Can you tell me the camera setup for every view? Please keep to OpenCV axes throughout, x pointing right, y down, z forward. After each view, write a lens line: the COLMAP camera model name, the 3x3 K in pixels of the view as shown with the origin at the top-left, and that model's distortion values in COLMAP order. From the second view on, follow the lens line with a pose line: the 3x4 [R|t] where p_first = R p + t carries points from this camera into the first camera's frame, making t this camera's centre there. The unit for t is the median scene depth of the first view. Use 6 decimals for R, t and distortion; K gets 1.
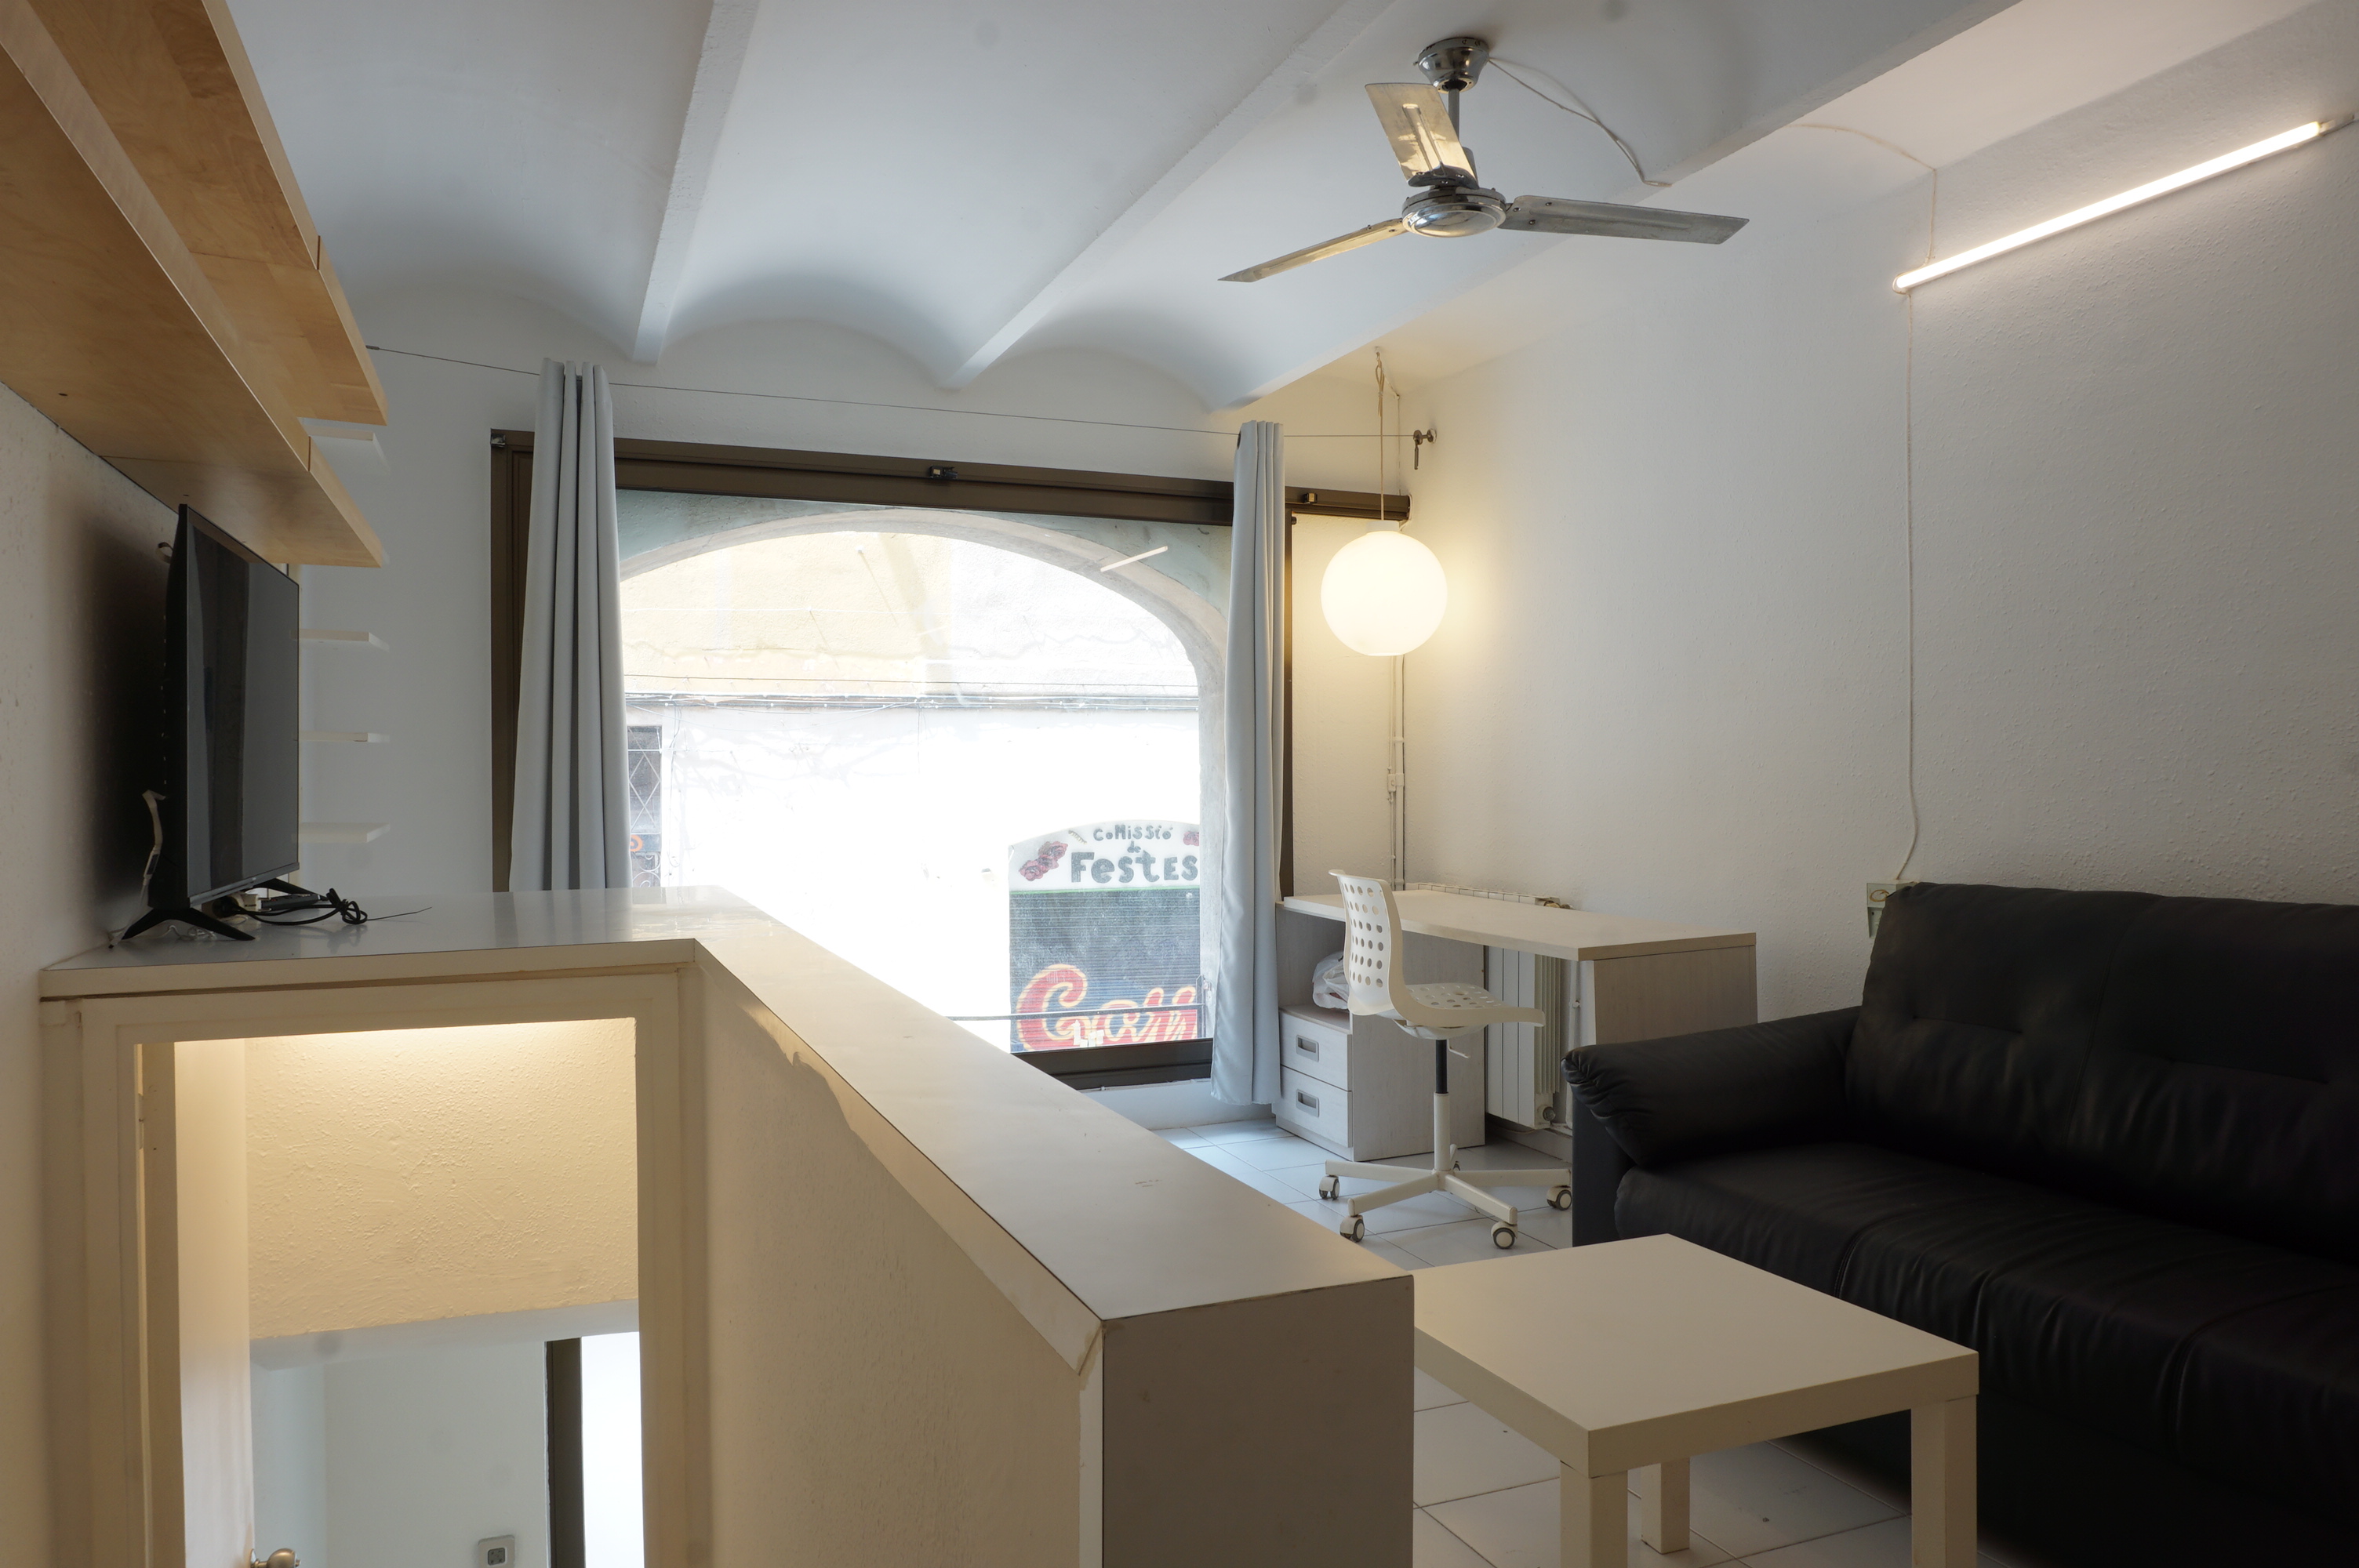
lens RADIAL K [[1563.0, 0, 1179.5], [0, 1563.0, 784.0], [0, 0, 1]] dist [-0.058287, 0.036851]
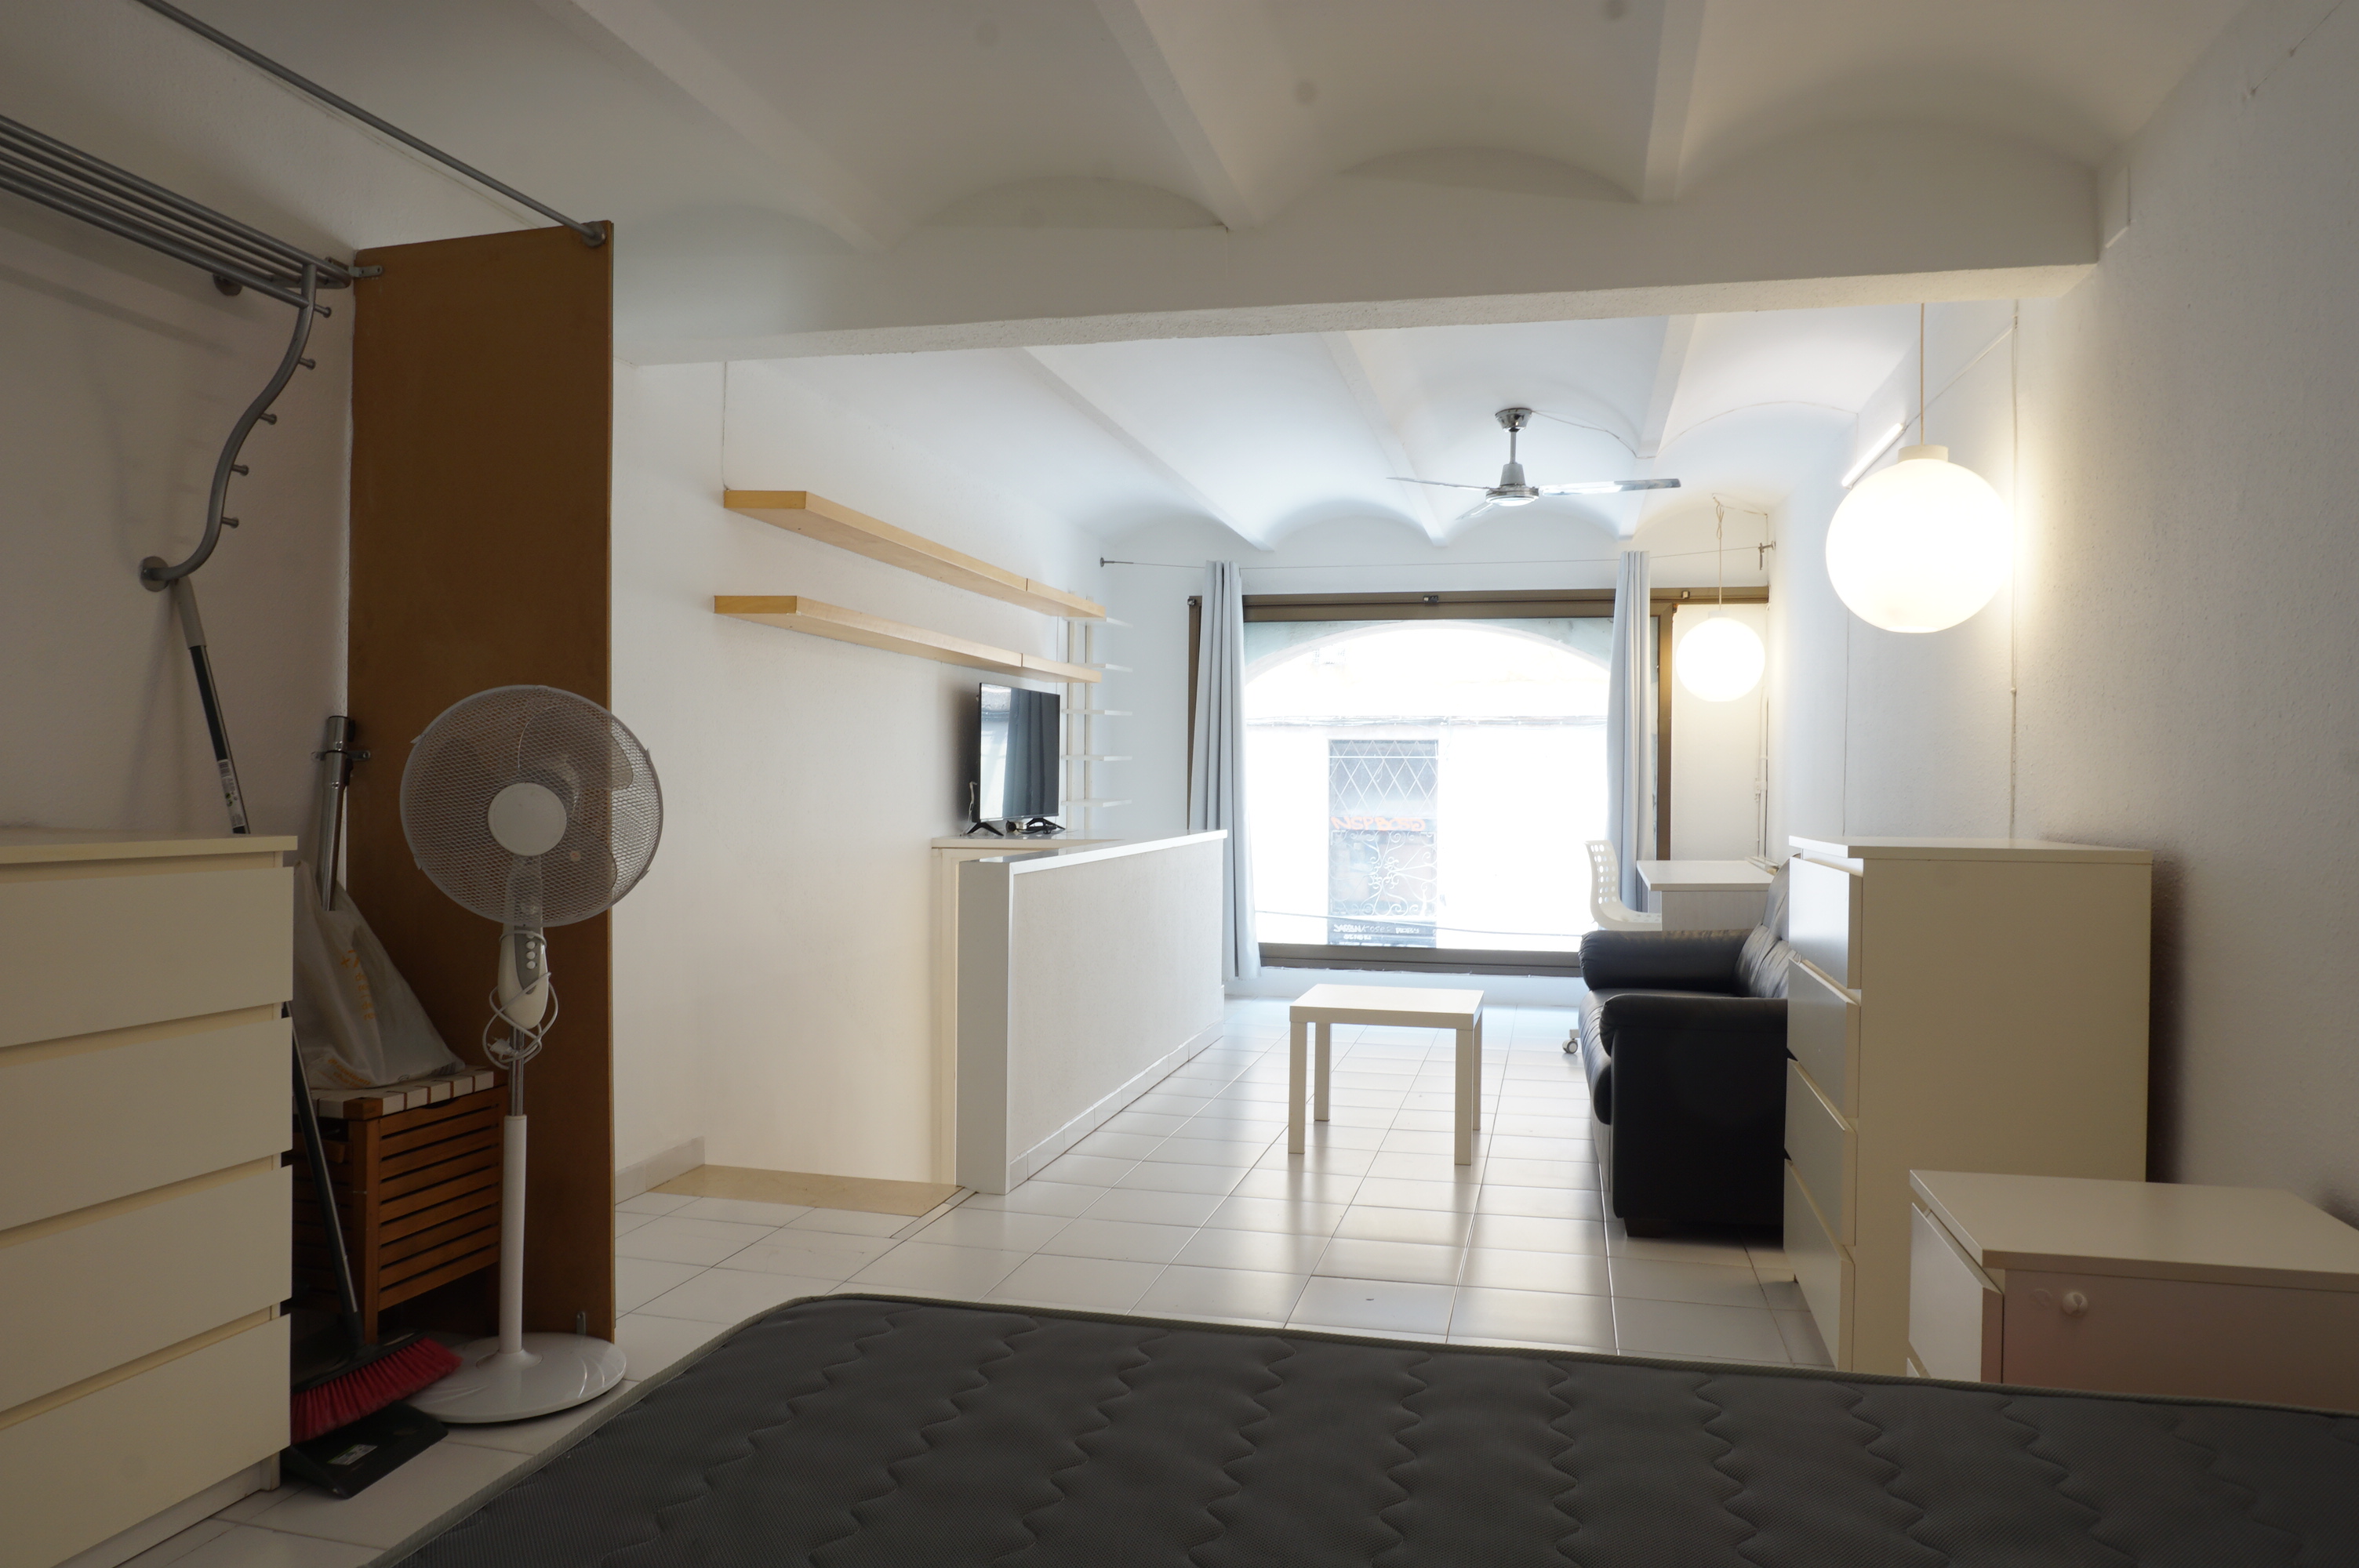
lens RADIAL K [[1563.0, 0, 1179.5], [0, 1563.0, 784.0], [0, 0, 1]] dist [-0.058287, 0.036851]
pose [[0.810081, 0.014702, -0.586133, 0.585836], [-0.013975, 0.999886, 0.005766, -0.005606], [0.586151, 0.003521, 0.810194, -0.495055]]
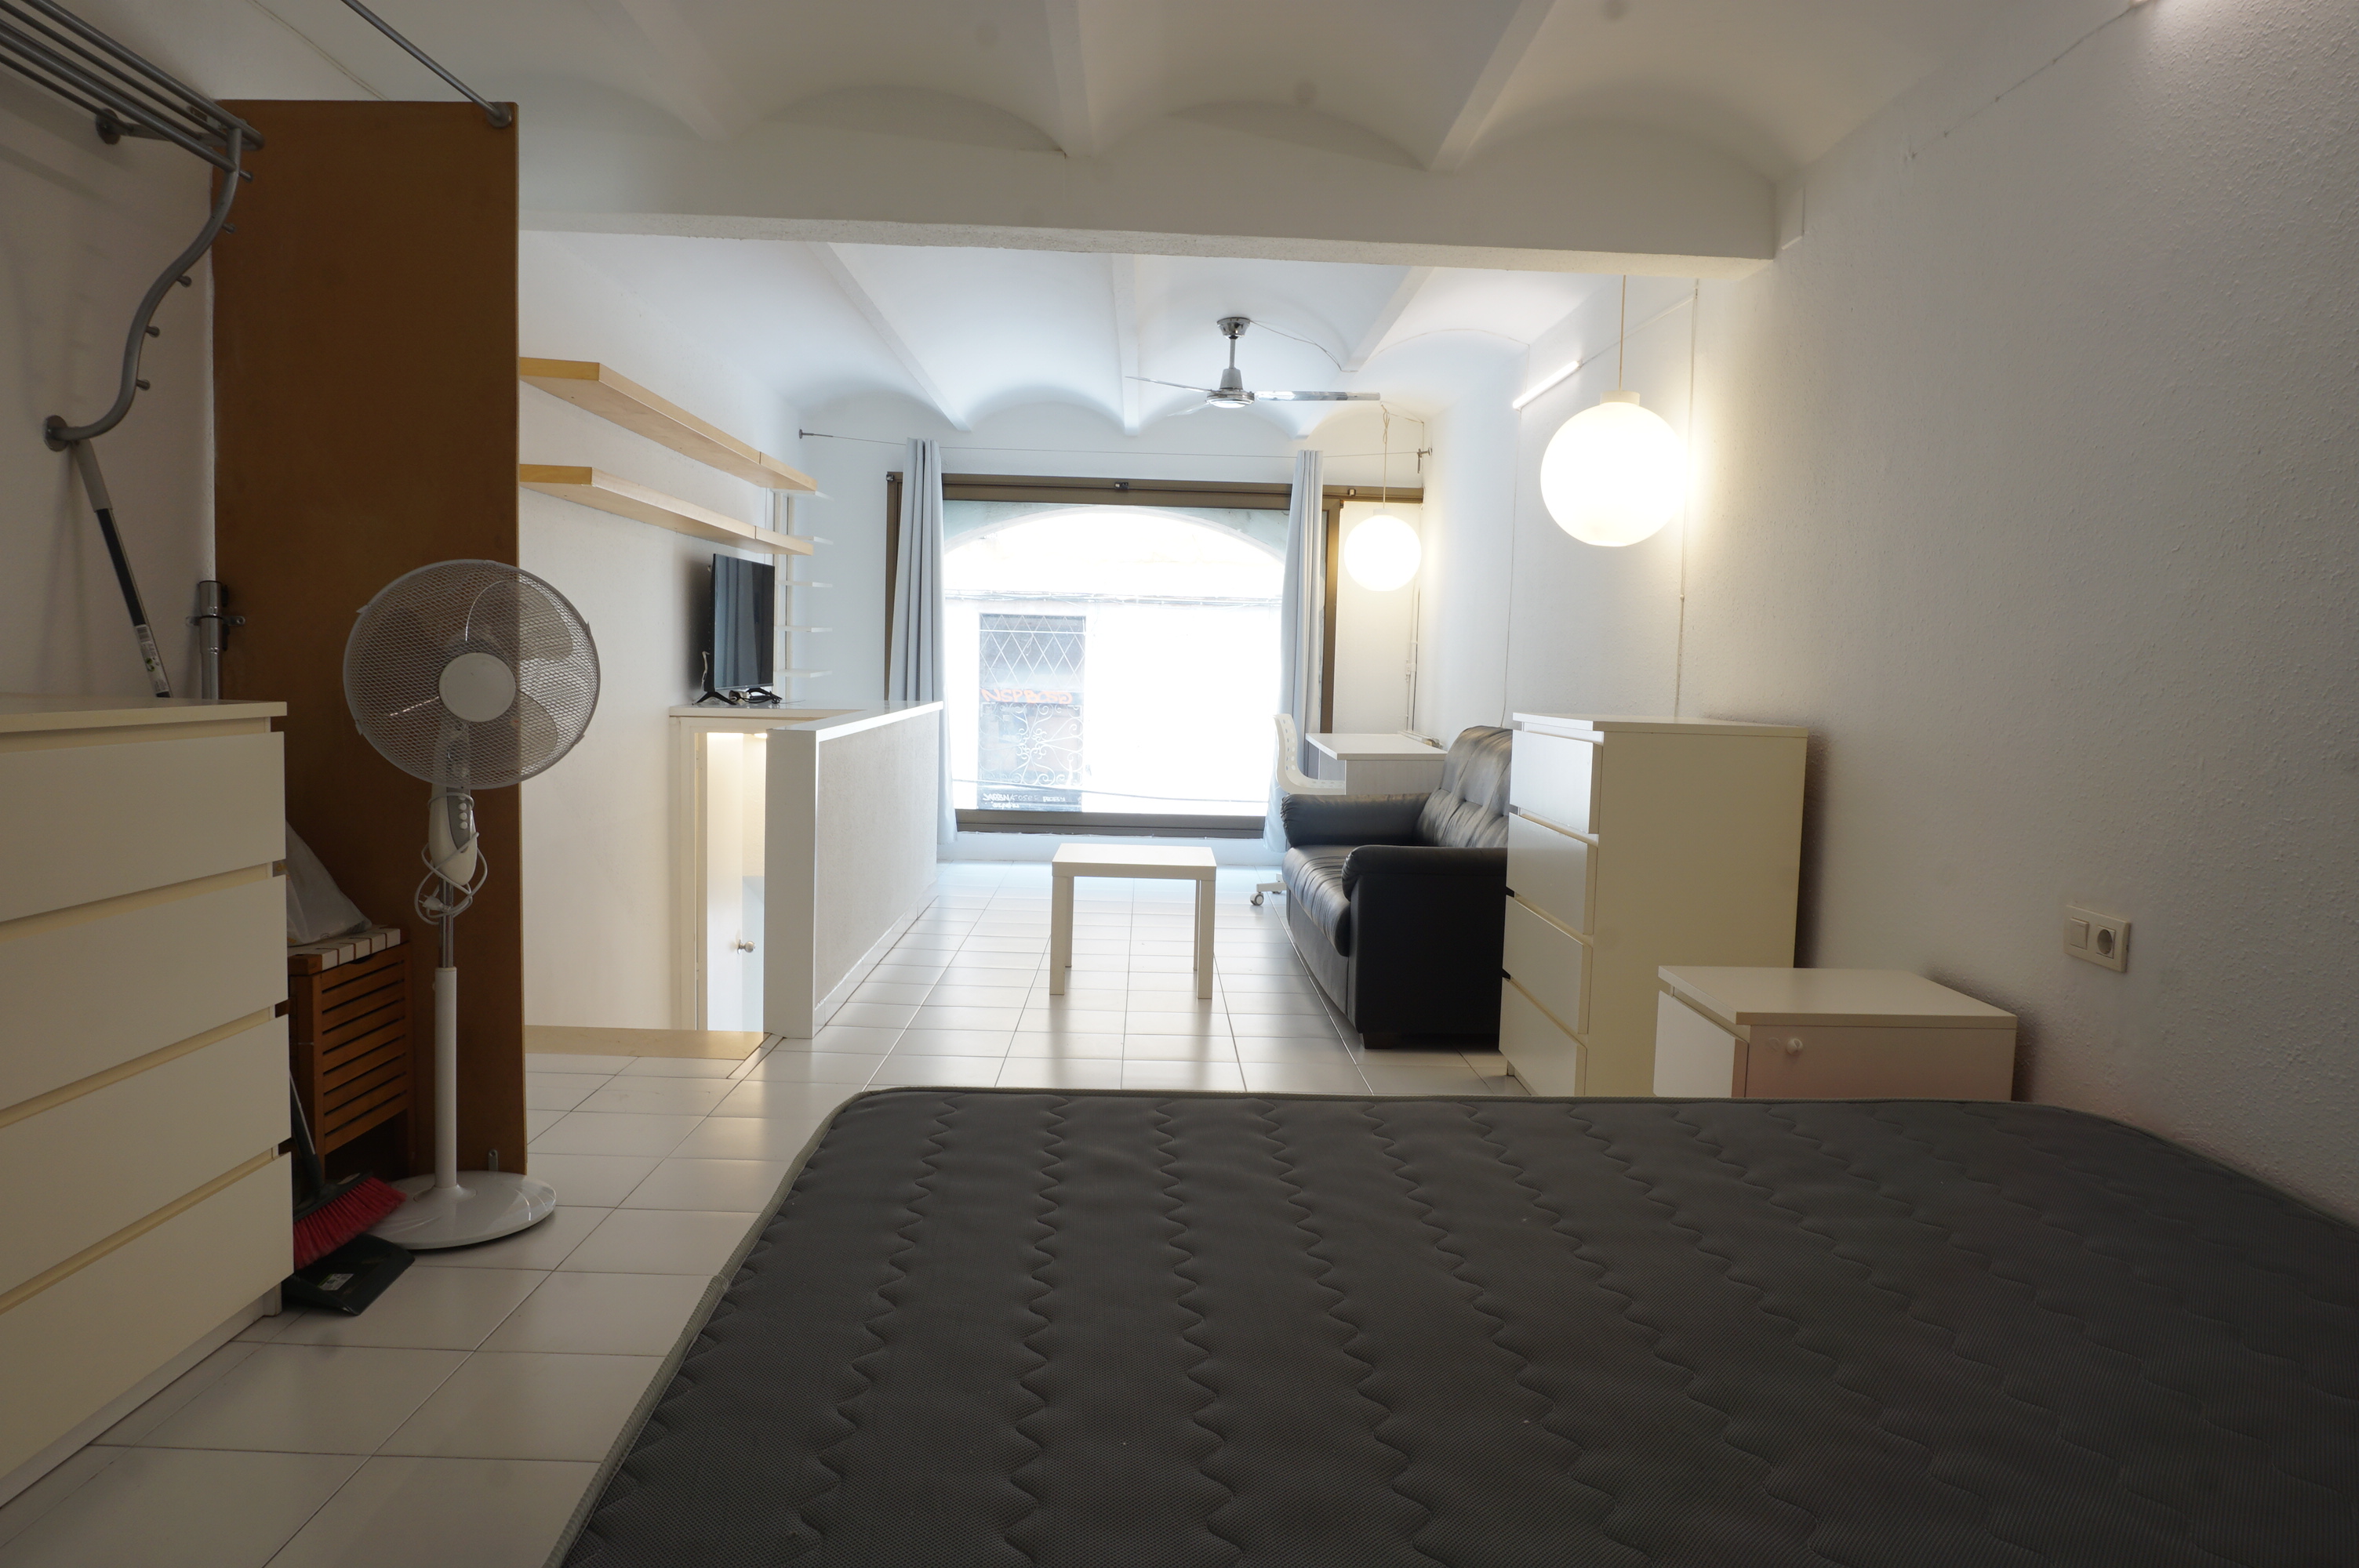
lens RADIAL K [[1563.0, 0, 1179.5], [0, 1563.0, 784.0], [0, 0, 1]] dist [-0.058287, 0.036851]
pose [[0.933256, 0.059931, -0.354177, 0.533180], [-0.033054, 0.996128, 0.081458, -0.006541], [0.357688, -0.064314, 0.931624, -0.626790]]
